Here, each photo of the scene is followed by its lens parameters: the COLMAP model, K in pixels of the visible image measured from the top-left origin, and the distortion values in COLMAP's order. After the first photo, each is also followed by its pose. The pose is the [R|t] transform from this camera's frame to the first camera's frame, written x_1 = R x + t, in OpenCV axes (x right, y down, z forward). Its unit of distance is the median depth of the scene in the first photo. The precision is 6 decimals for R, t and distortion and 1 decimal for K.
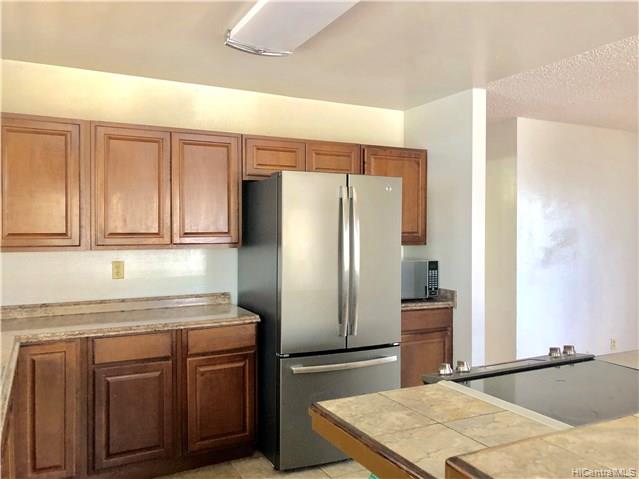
lens RADIAL K [[528.8, 0, 319.7], [0, 528.8, 244.6], [0, 0, 1]] dist [0.044900, -0.040233]
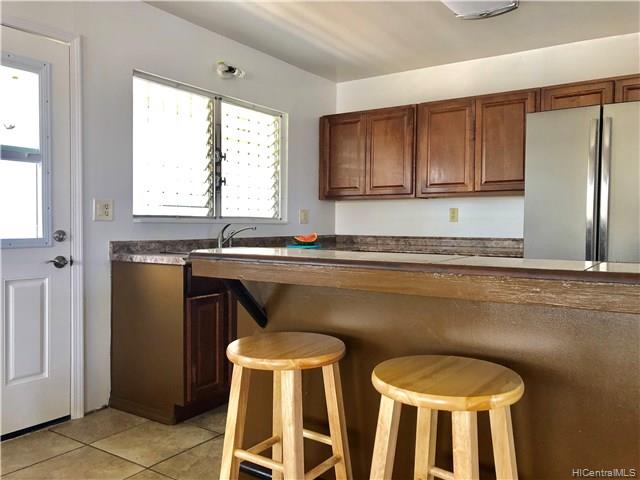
lens RADIAL K [[529.7, 0, 317.1], [0, 529.7, 241.2], [0, 0, 1]] dist [0.044900, -0.040233]
pose [[0.457028, 0.034805, -0.888771, 0.652715], [-0.034374, 0.999179, 0.021453, 0.100228], [0.888788, 0.020746, 0.457849, 0.120186]]
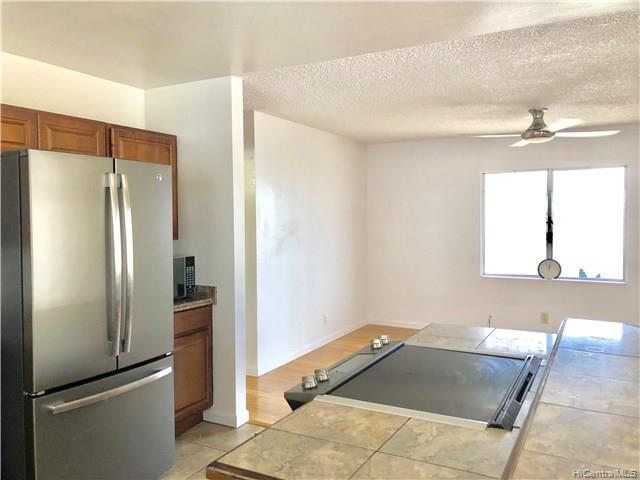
lens RADIAL K [[529.7, 0, 315.8], [0, 529.7, 233.8], [0, 0, 1]] dist [0.044900, -0.040233]
pose [[0.832585, -0.026186, 0.553278, -0.144405], [0.024176, 0.999648, 0.010931, -0.016920], [-0.553369, 0.004275, 0.832925, 0.131609]]
